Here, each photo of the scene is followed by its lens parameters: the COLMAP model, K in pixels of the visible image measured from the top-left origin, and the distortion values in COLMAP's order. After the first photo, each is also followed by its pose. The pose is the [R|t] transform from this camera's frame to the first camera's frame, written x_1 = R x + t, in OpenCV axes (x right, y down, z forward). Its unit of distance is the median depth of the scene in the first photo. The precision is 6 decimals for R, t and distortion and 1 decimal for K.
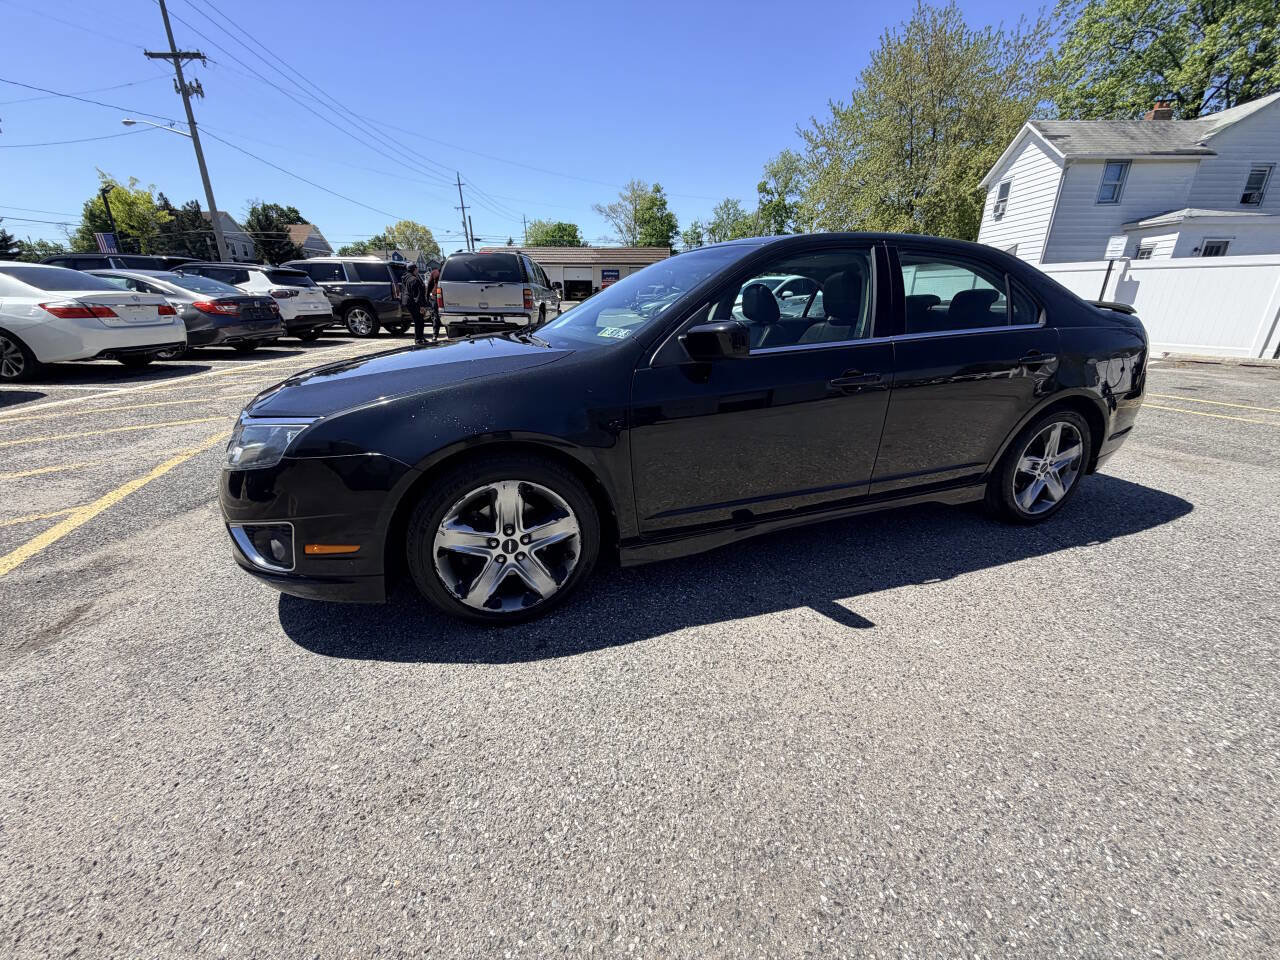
lens RADIAL K [[508.5, 0, 638.4], [0, 508.5, 479.0], [0, 0, 1]] dist [-0.000094, 0.000125]
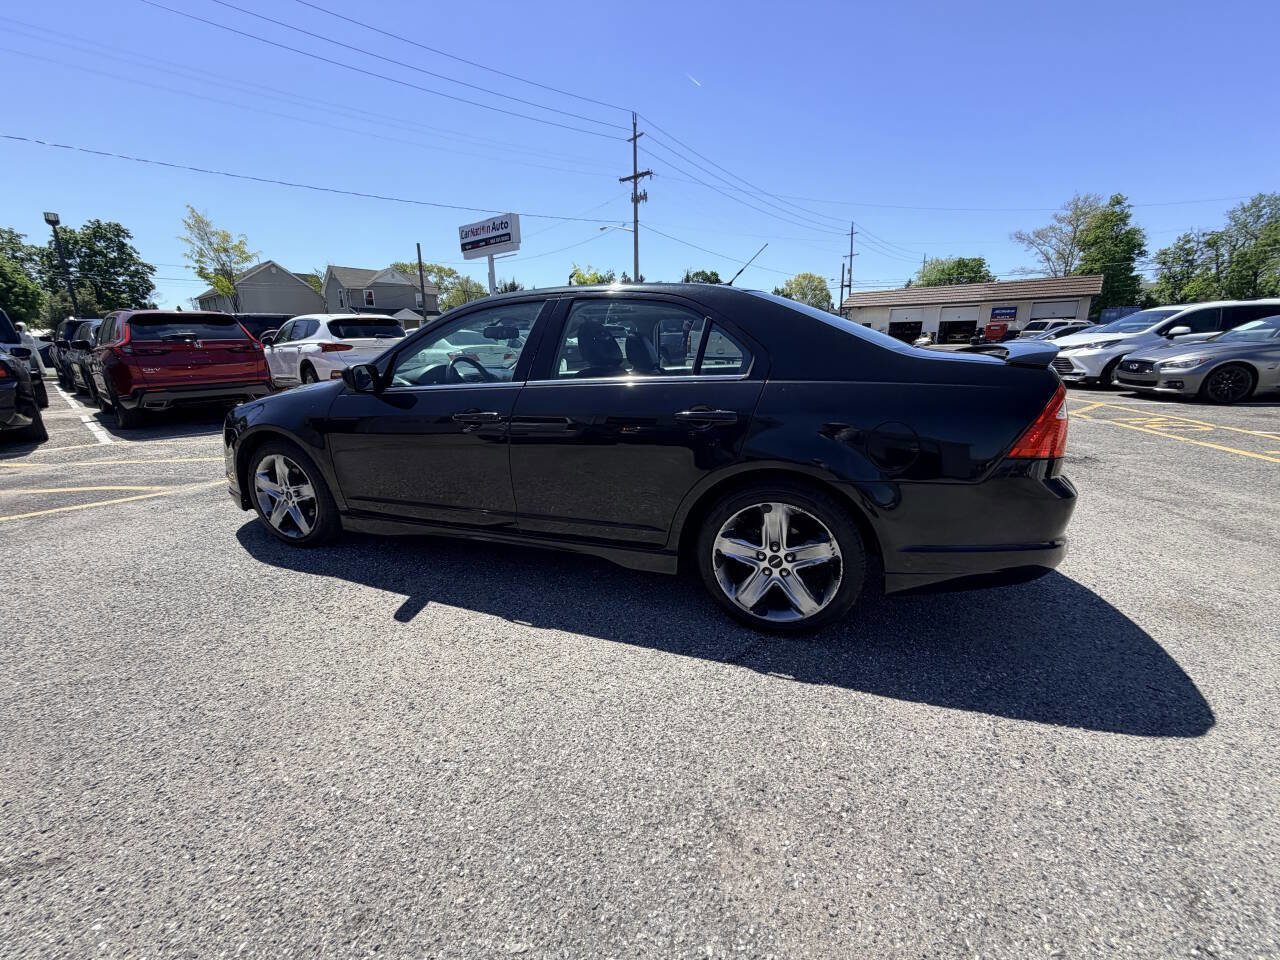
lens RADIAL K [[508.5, 0, 638.4], [0, 508.5, 479.0], [0, 0, 1]] dist [-0.000094, 0.000125]
pose [[0.762452, 0.154722, -0.628274, 0.255722], [-0.203942, 0.978962, -0.006413, -0.022286], [0.614065, 0.133021, 0.777965, 0.061534]]
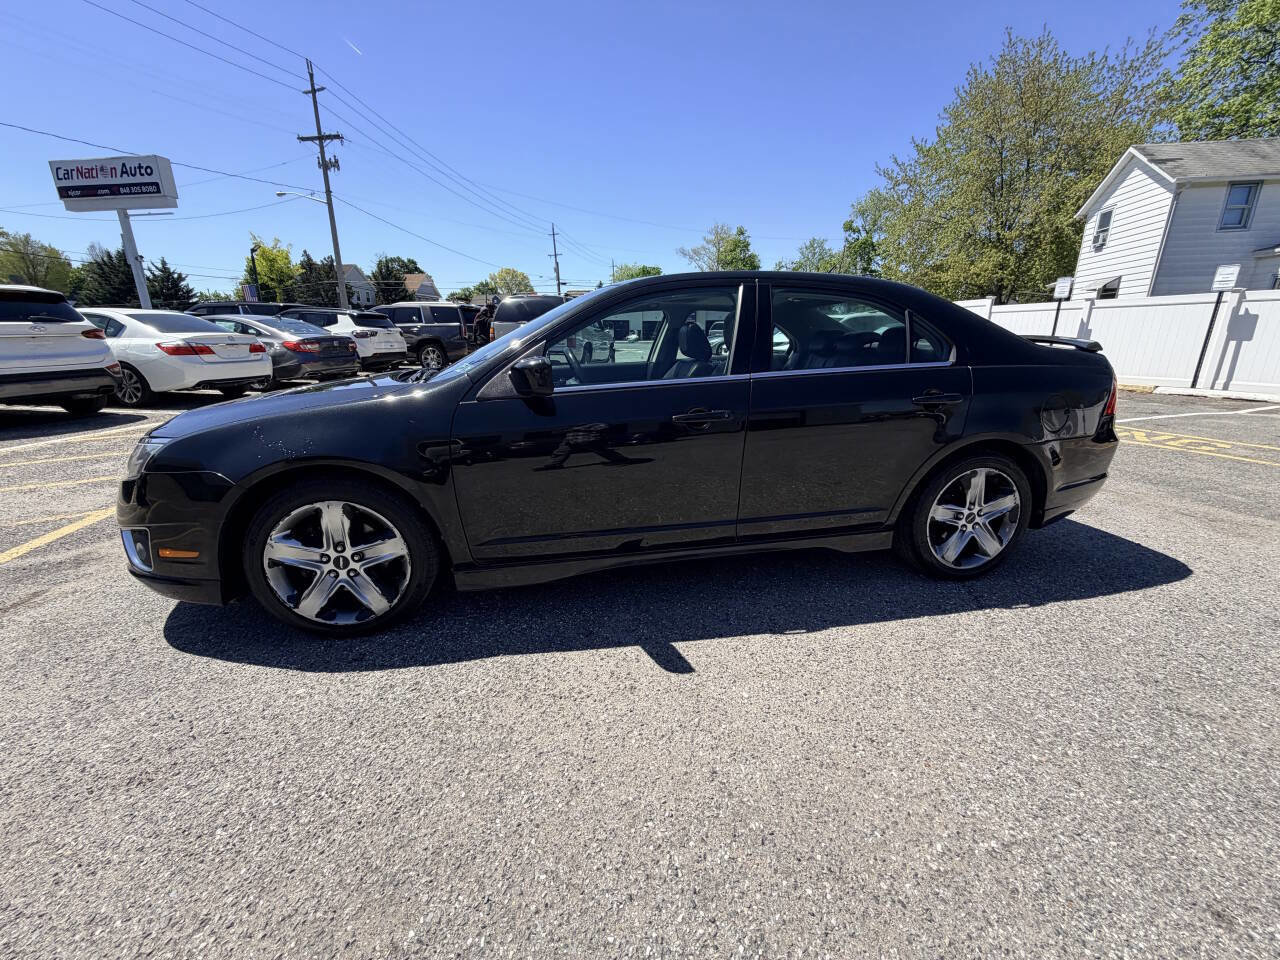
lens RADIAL K [[508.5, 0, 638.4], [0, 508.5, 479.0], [0, 0, 1]] dist [-0.000094, 0.000125]
pose [[0.987296, 0.038519, -0.154155, 0.081494], [-0.049028, 0.996682, -0.064965, -0.000778], [0.151142, 0.071698, 0.985909, 0.003100]]
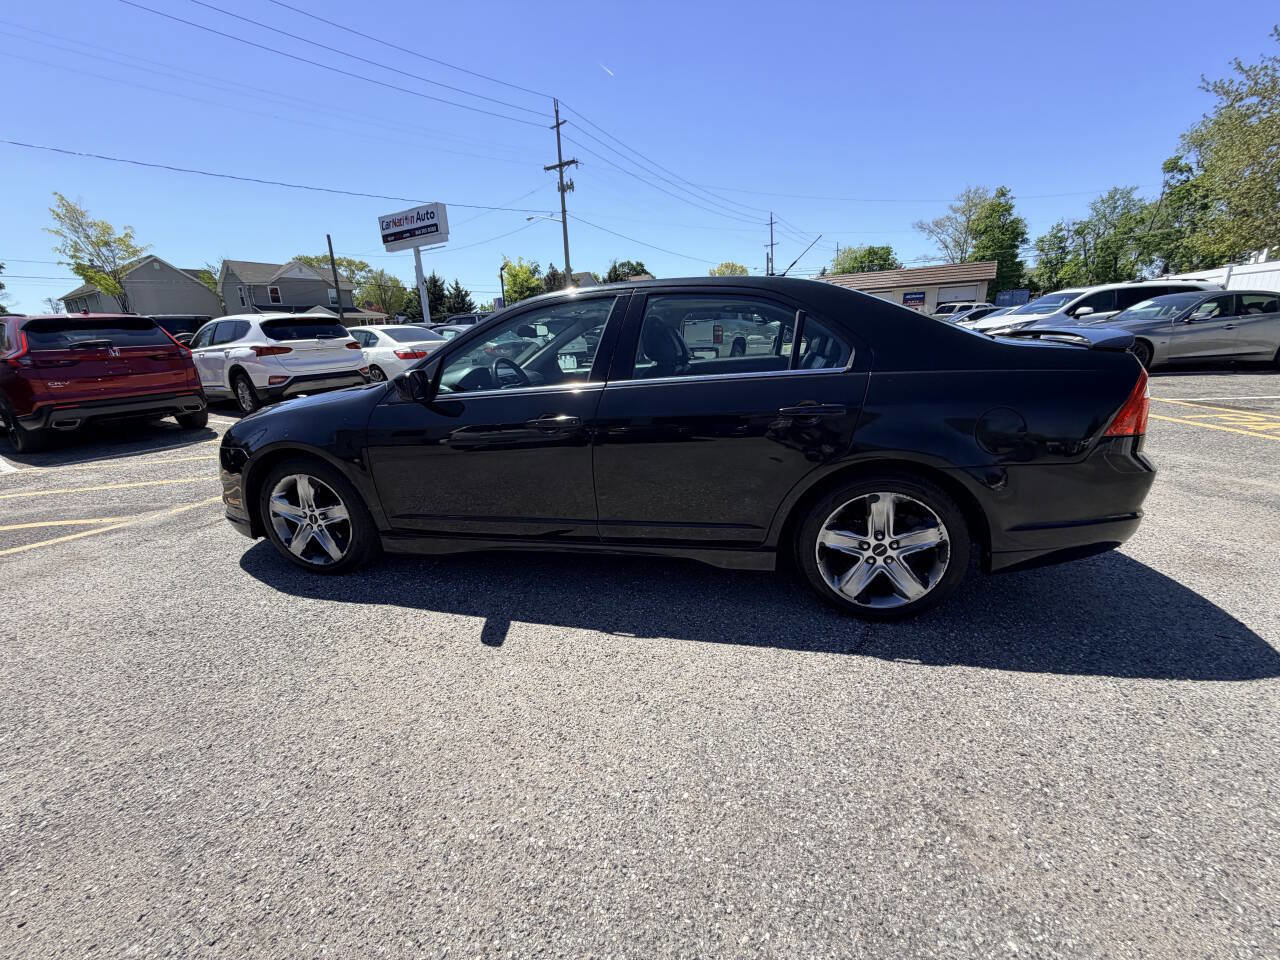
lens RADIAL K [[508.2, 0, 638.7], [0, 508.2, 479.6], [0, 0, 1]] dist [0.000277, -0.000143]
pose [[0.842924, 0.113672, -0.525887, 0.205145], [-0.140620, 0.989998, -0.011404, -0.015574], [0.519331, 0.083563, 0.850478, 0.032956]]
